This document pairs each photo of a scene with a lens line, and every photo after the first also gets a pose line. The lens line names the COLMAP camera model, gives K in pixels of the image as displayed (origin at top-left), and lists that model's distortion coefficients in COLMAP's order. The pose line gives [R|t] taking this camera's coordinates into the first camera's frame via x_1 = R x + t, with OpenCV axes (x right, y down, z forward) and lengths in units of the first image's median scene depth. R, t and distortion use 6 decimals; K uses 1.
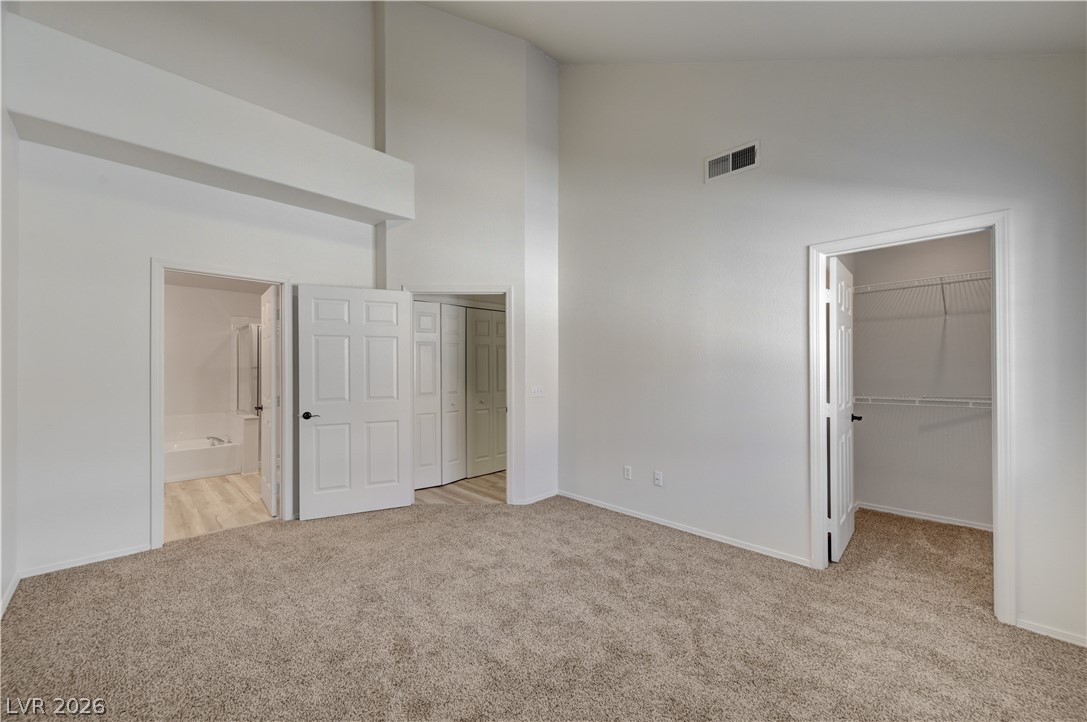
lens RADIAL K [[430.0, 0, 547.9], [0, 430.0, 370.6], [0, 0, 1]] dist [0.000836, 0.000029]
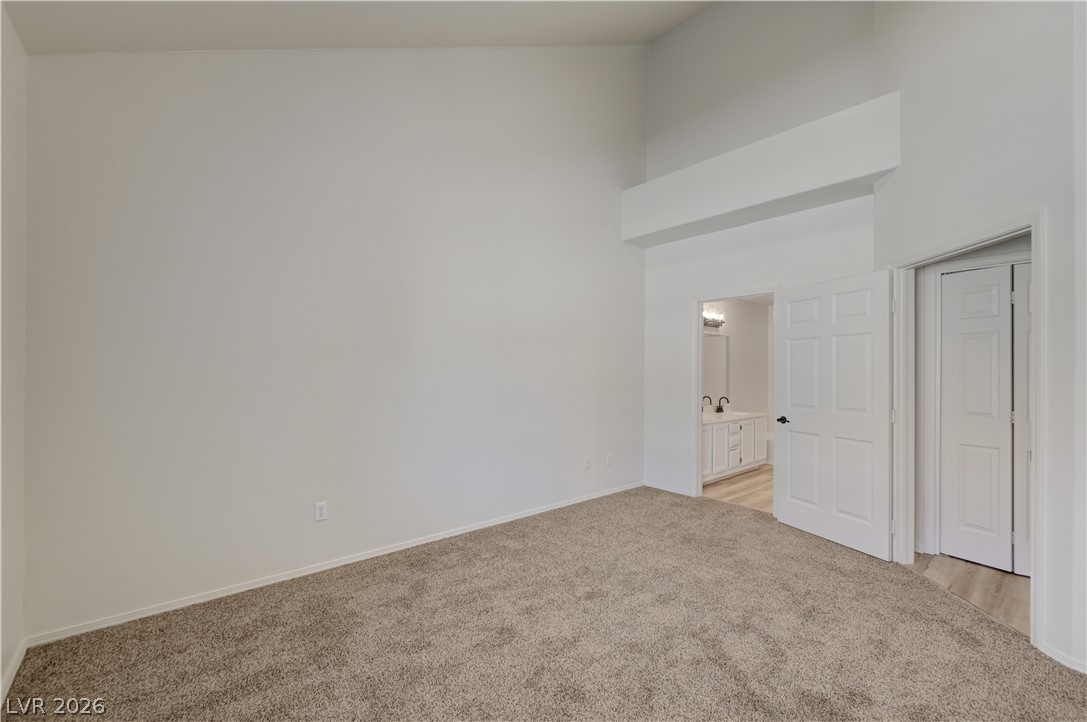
lens RADIAL K [[435.7, 0, 545.0], [0, 435.7, 375.1], [0, 0, 1]] dist [-0.000687, -0.000052]
pose [[-0.063253, 0.007298, -0.997971, 0.526173], [-0.013746, 0.999872, 0.008183, -0.001458], [0.997903, 0.014236, -0.063145, 0.532997]]
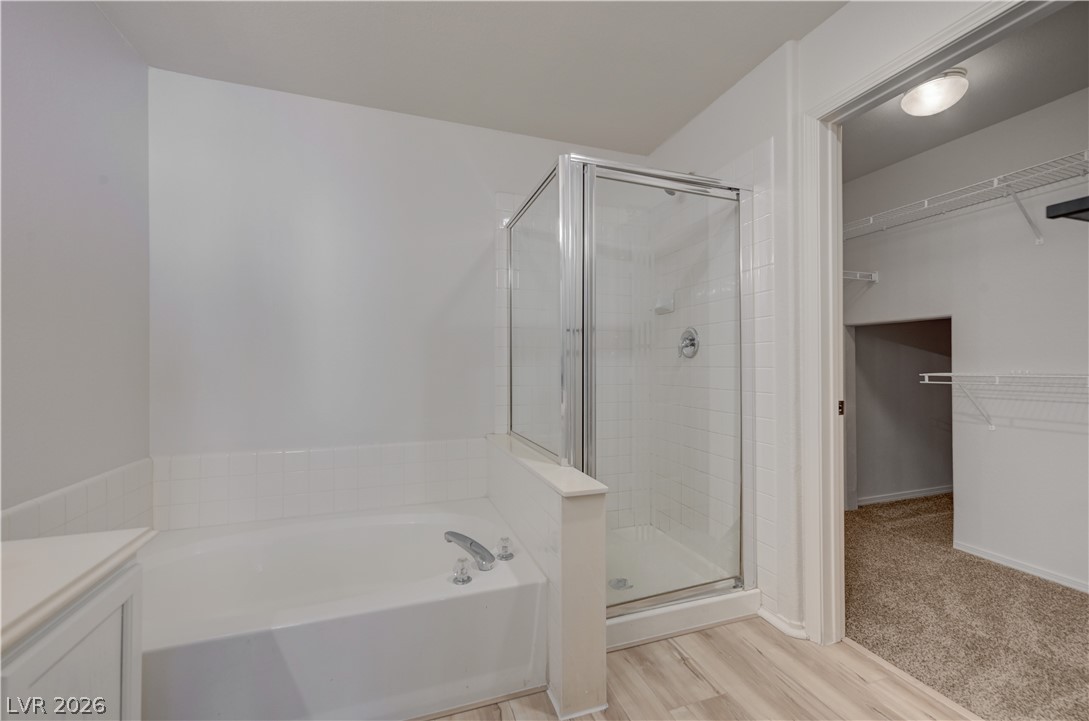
lens RADIAL K [[442.2, 0, 549.4], [0, 442.2, 361.1], [0, 0, 1]] dist [0.001051, -0.000168]
pose [[0.902563, -0.002228, -0.430553, -0.923413], [-0.002534, 0.999942, -0.010485, 0.056377], [0.430551, 0.010554, 0.902505, 1.169302]]
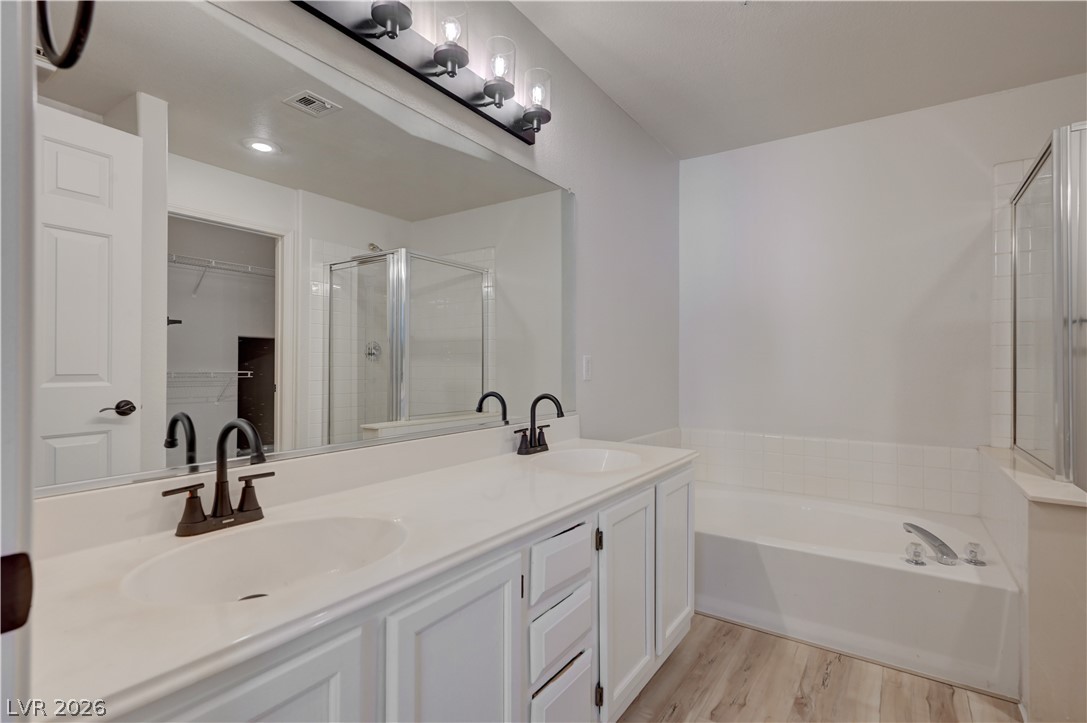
lens RADIAL K [[536.4, 0, 543.5], [0, 536.4, 361.5], [0, 0, 1]] dist [0.005816, 0.001501]
pose [[0.195148, -0.002791, -0.980770, -0.702605], [-0.011942, 0.999915, -0.005222, 0.059591], [0.980701, 0.012732, 0.195098, 1.022535]]
